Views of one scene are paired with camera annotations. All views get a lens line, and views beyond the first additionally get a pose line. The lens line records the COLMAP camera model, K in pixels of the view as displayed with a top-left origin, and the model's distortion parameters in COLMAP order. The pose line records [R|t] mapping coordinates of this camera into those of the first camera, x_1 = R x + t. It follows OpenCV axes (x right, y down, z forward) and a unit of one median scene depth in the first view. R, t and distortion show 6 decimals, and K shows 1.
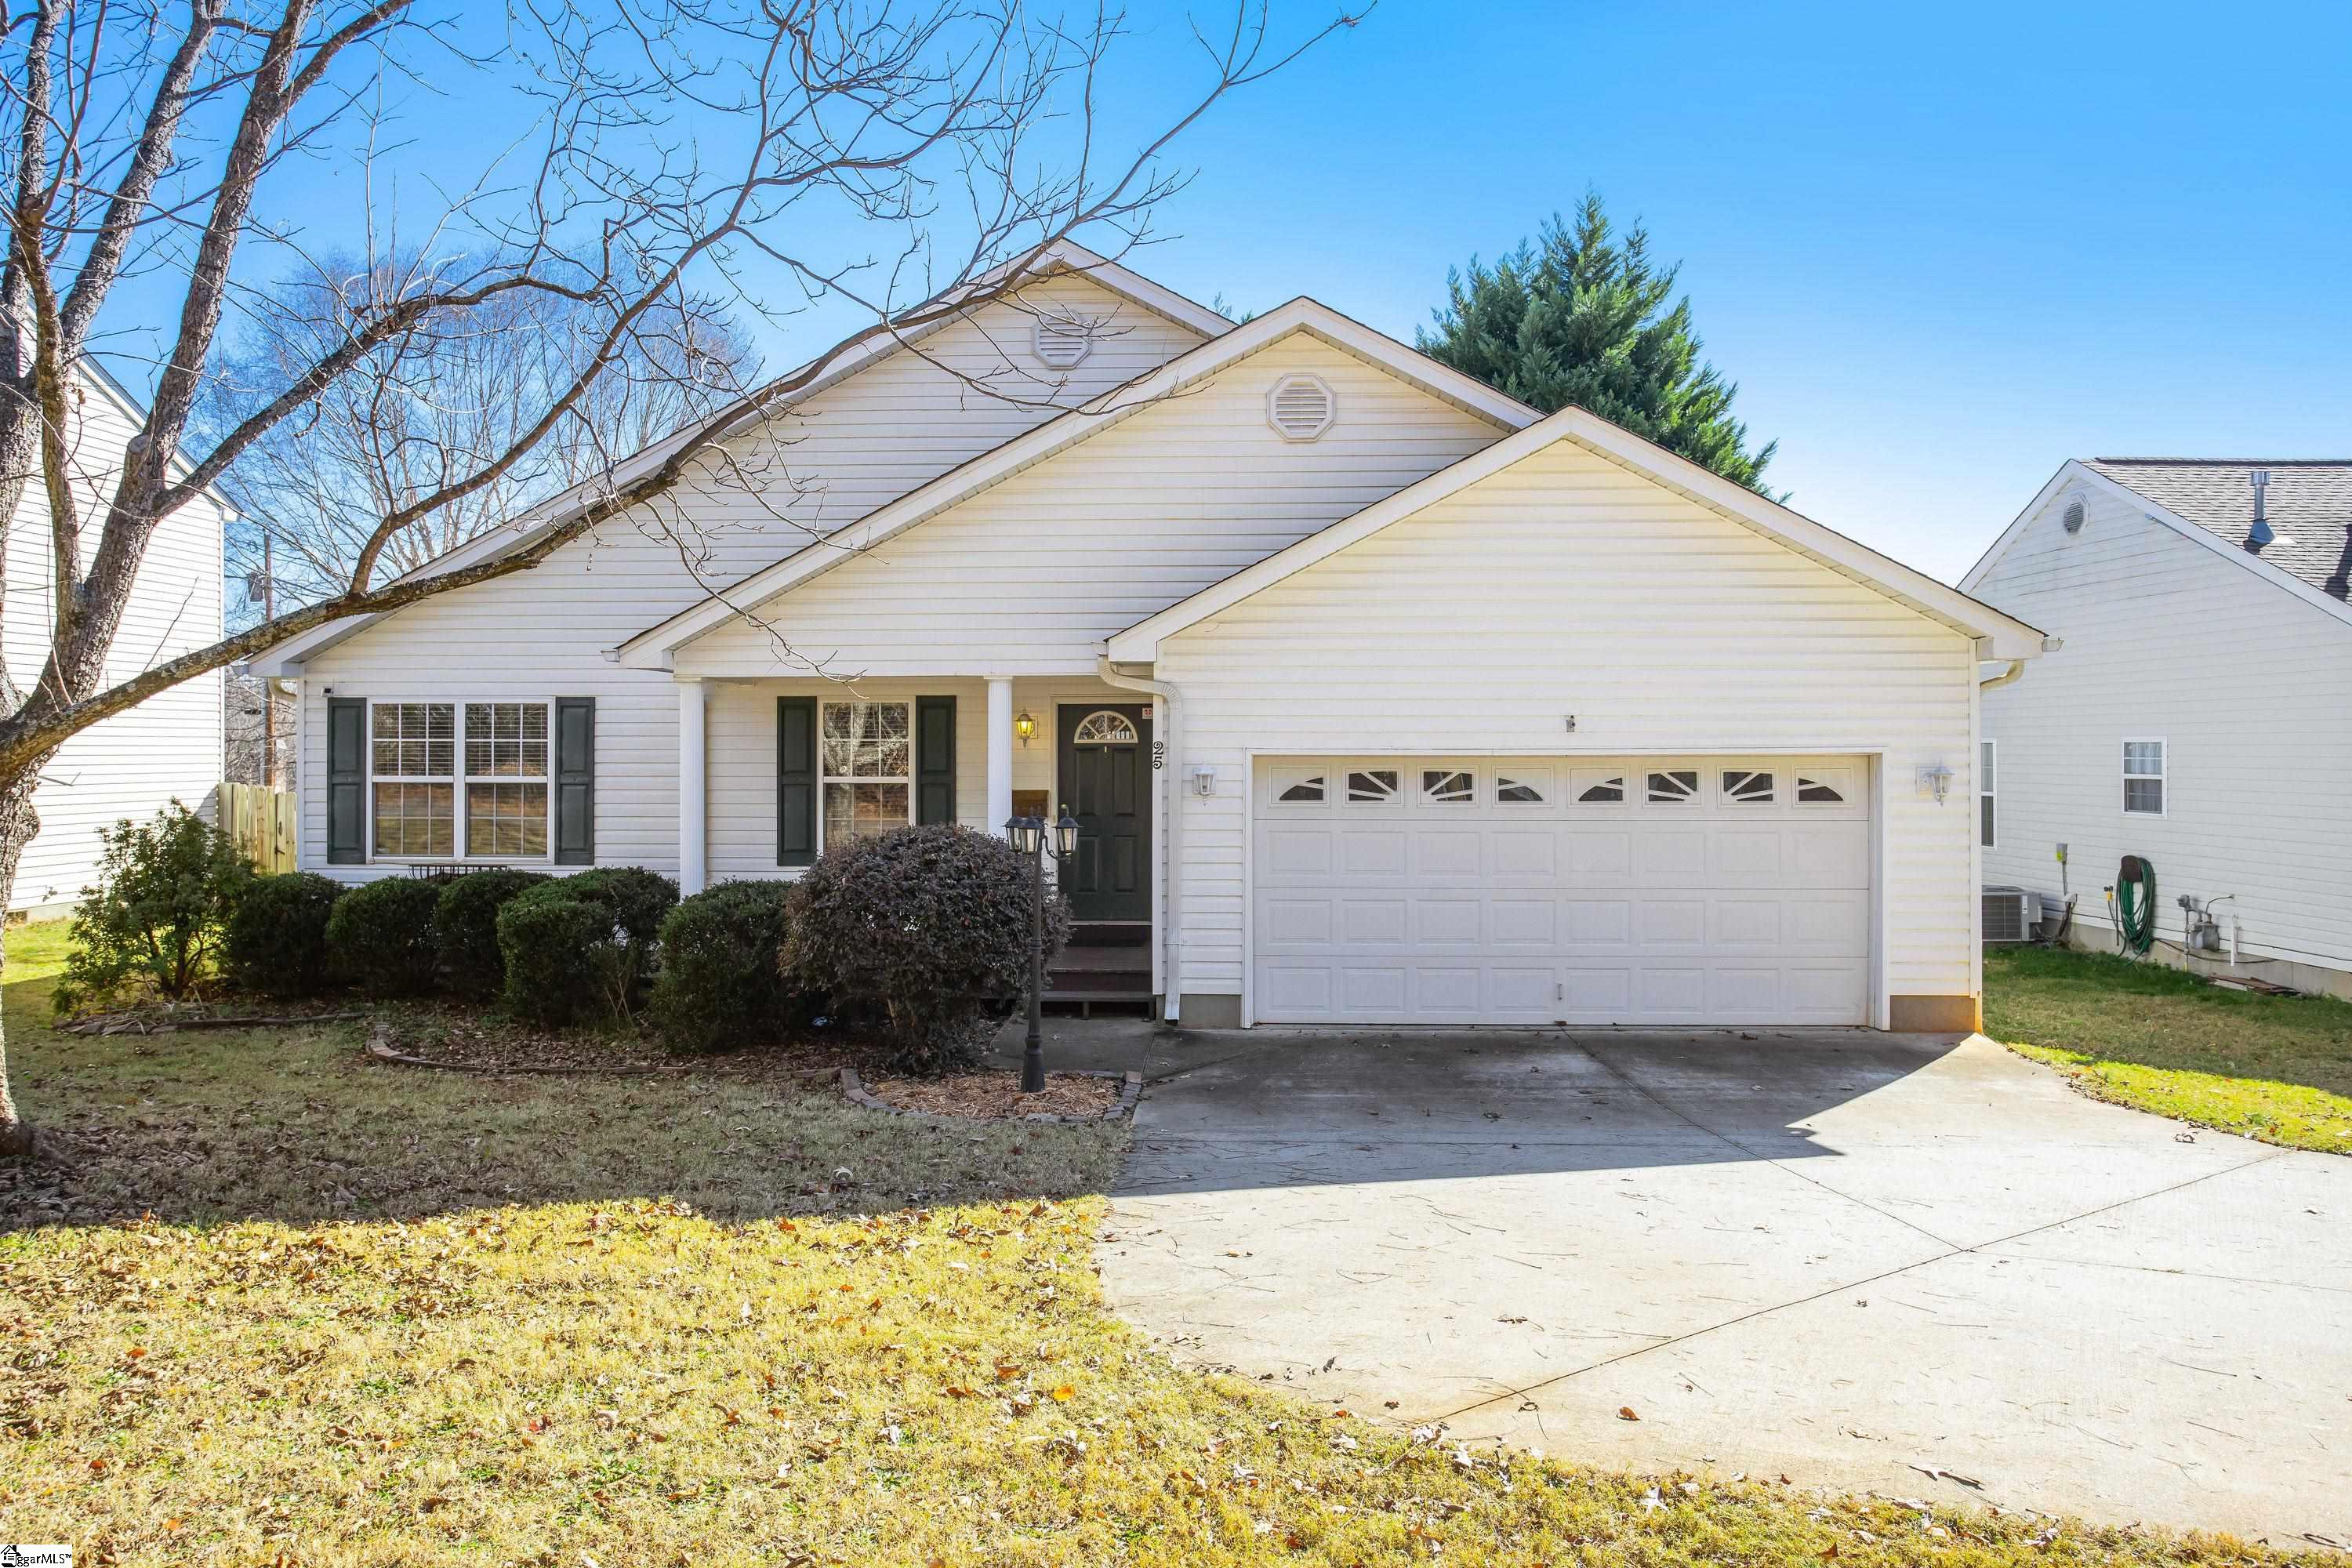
lens RADIAL K [[1593.6, 0, 1167.0], [0, 1593.6, 767.6], [0, 0, 1]] dist [-0.010267, 0.004230]
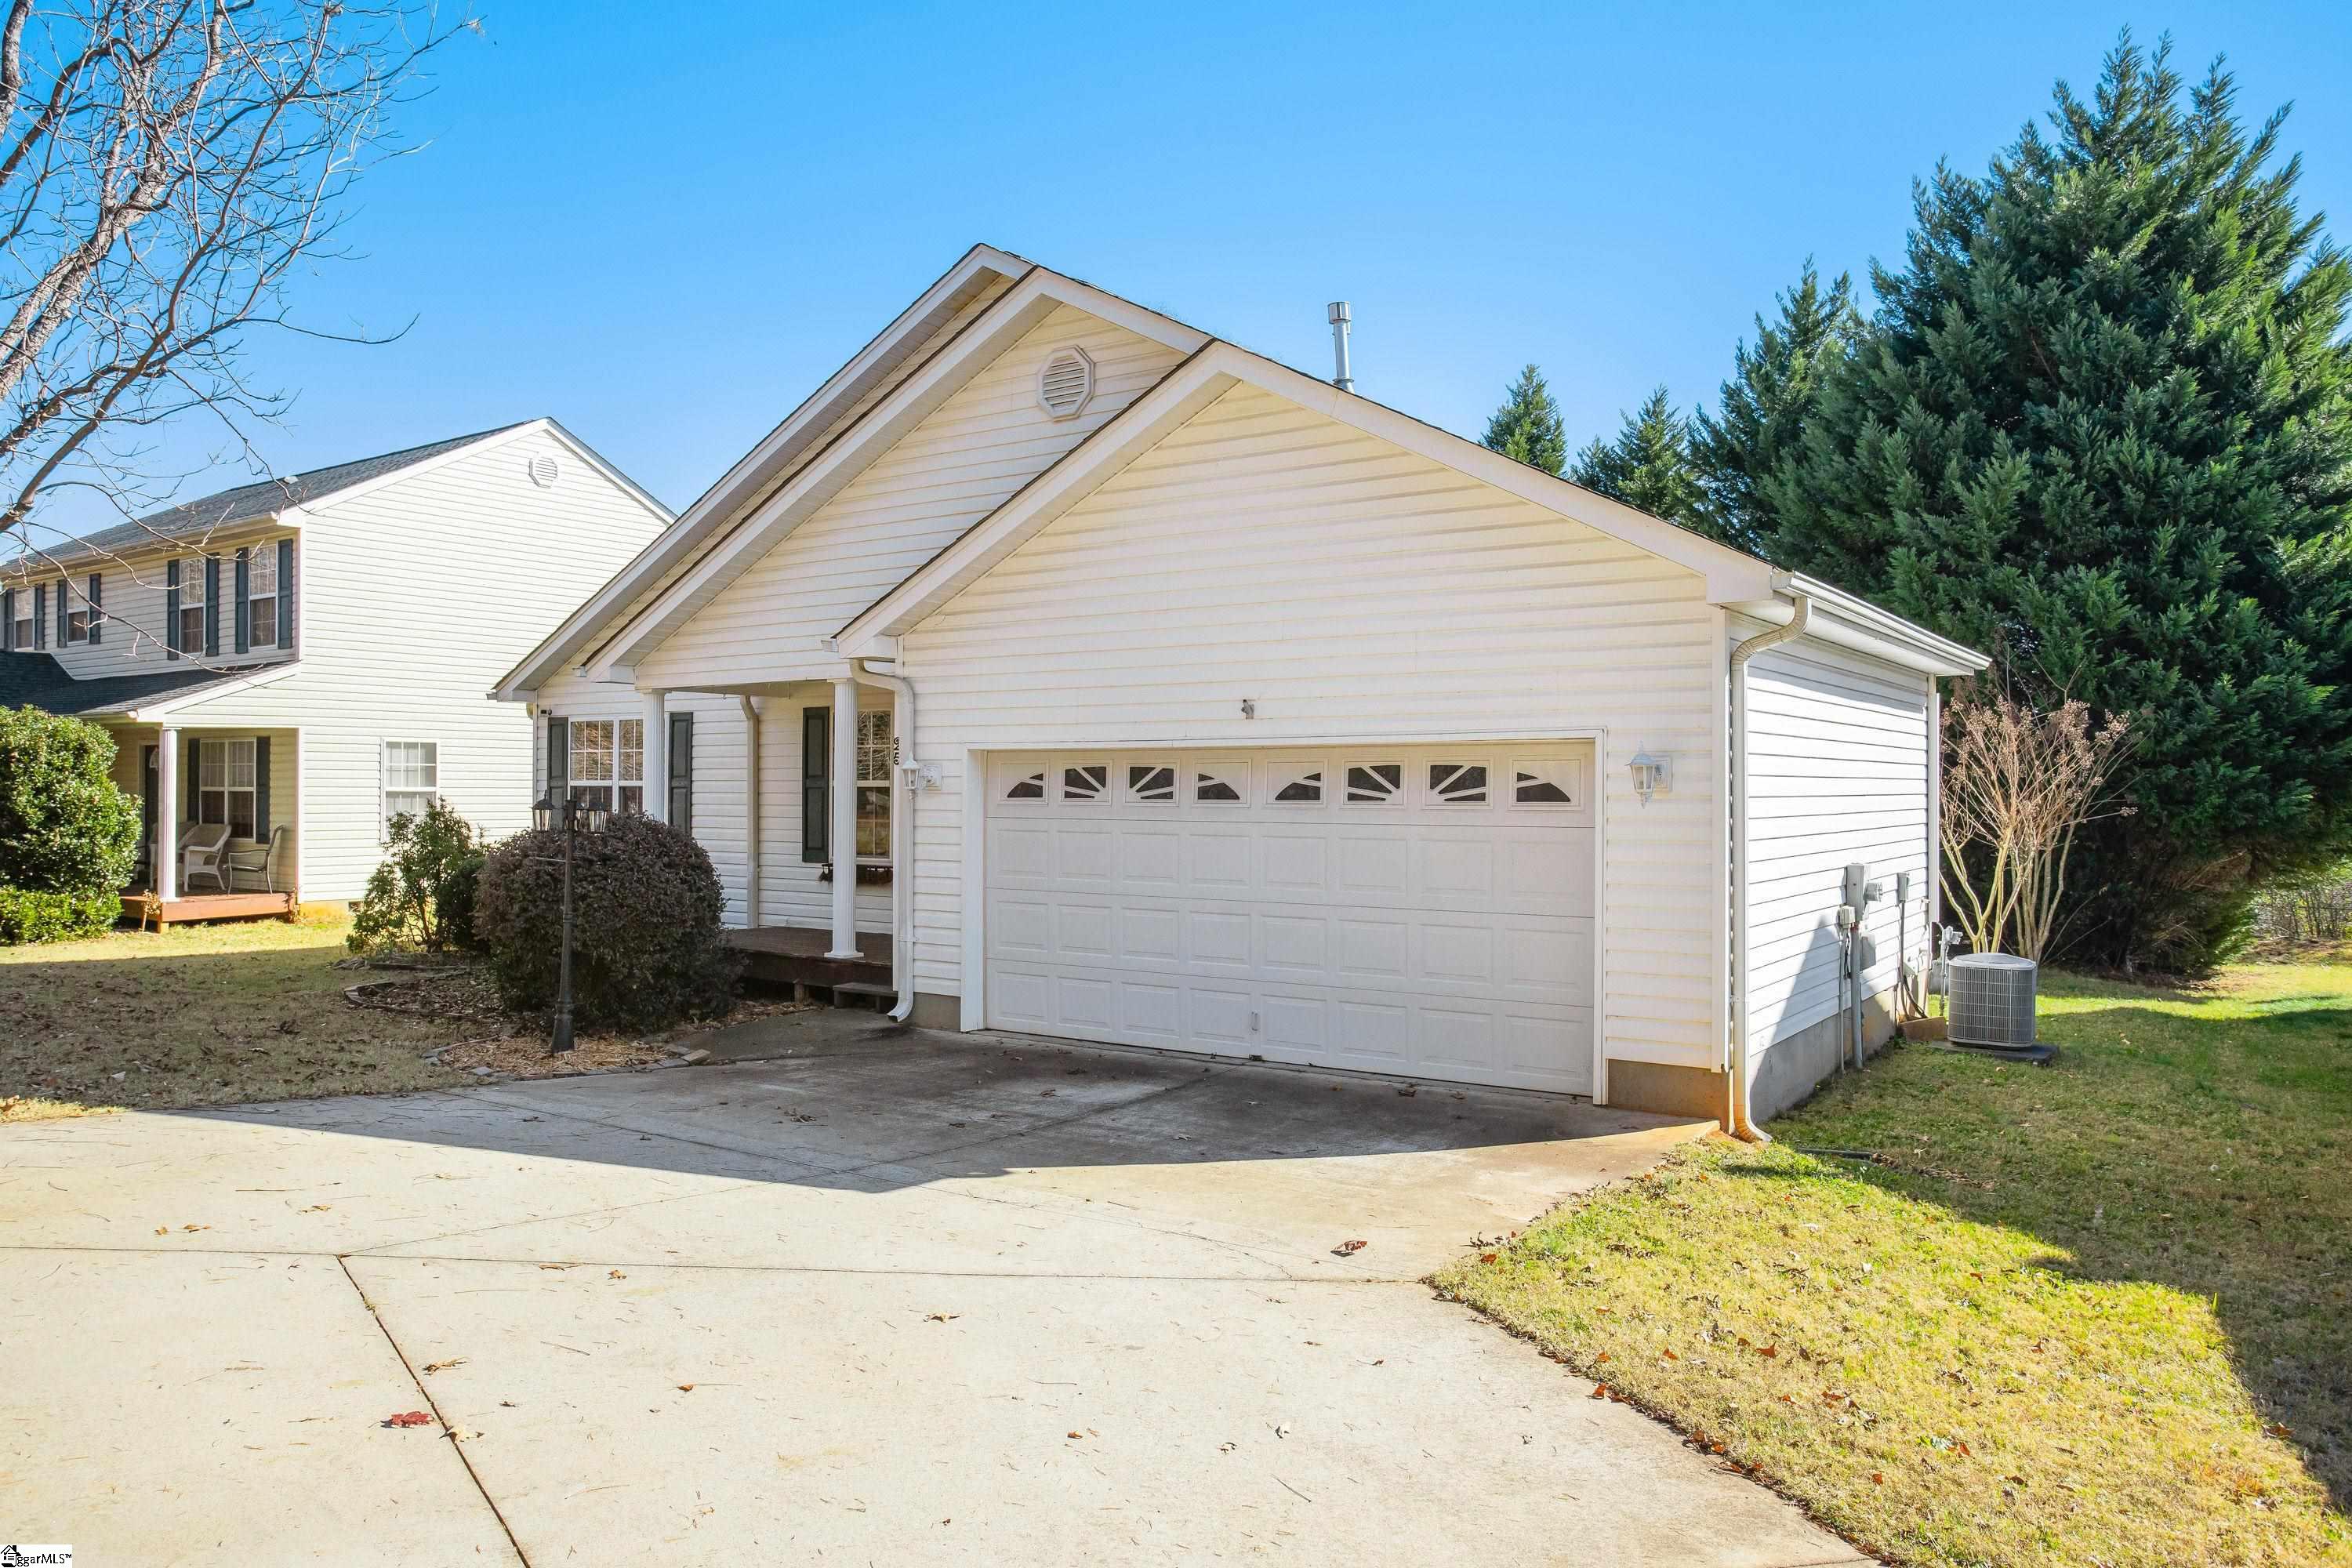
lens RADIAL K [[1593.6, 0, 1167.9], [0, 1593.6, 795.5], [0, 0, 1]] dist [-0.010267, 0.004230]
pose [[0.848704, 0.004287, -0.528851, 0.627416], [-0.007576, 0.999963, -0.004053, 0.021271], [0.528815, 0.007447, 0.848705, 0.230239]]
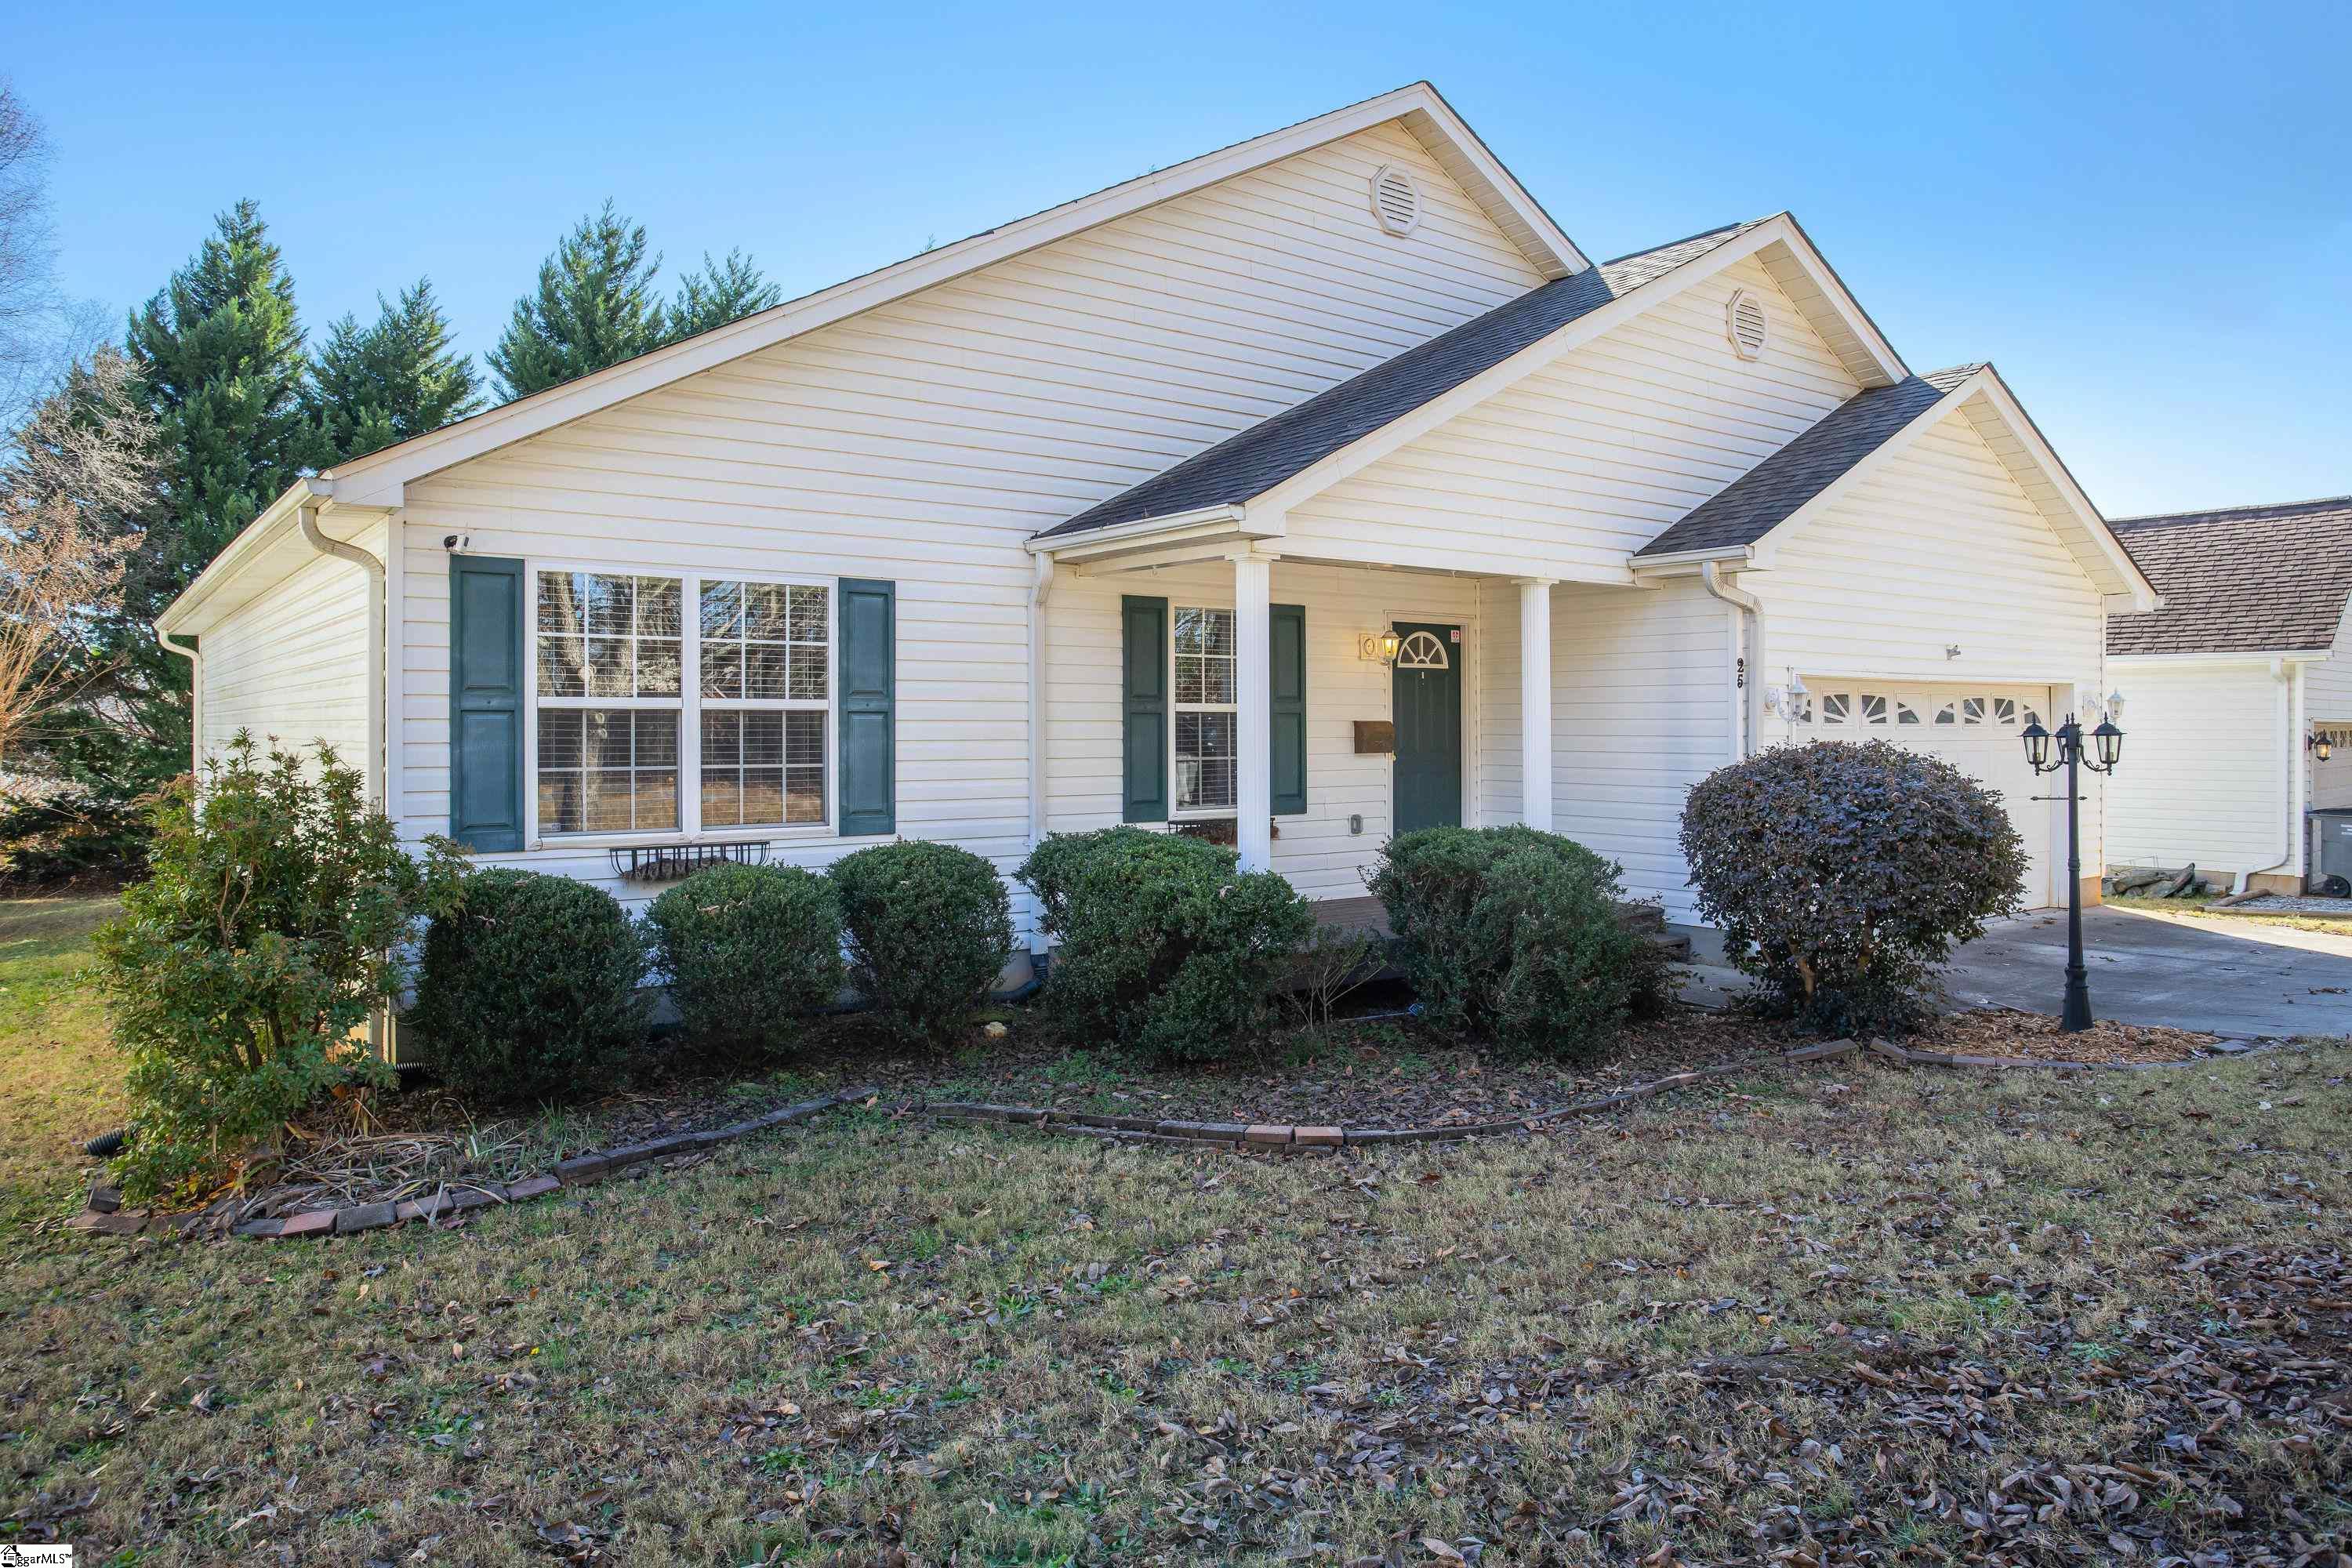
lens RADIAL K [[1512.2, 0, 1190.4], [0, 1512.2, 767.3], [0, 0, 1]] dist [-0.032863, 0.000761]
pose [[0.766795, -0.018400, 0.641628, -0.769948], [0.010235, 0.999812, 0.016440, 0.027812], [-0.641811, -0.006039, 0.766839, 0.502674]]
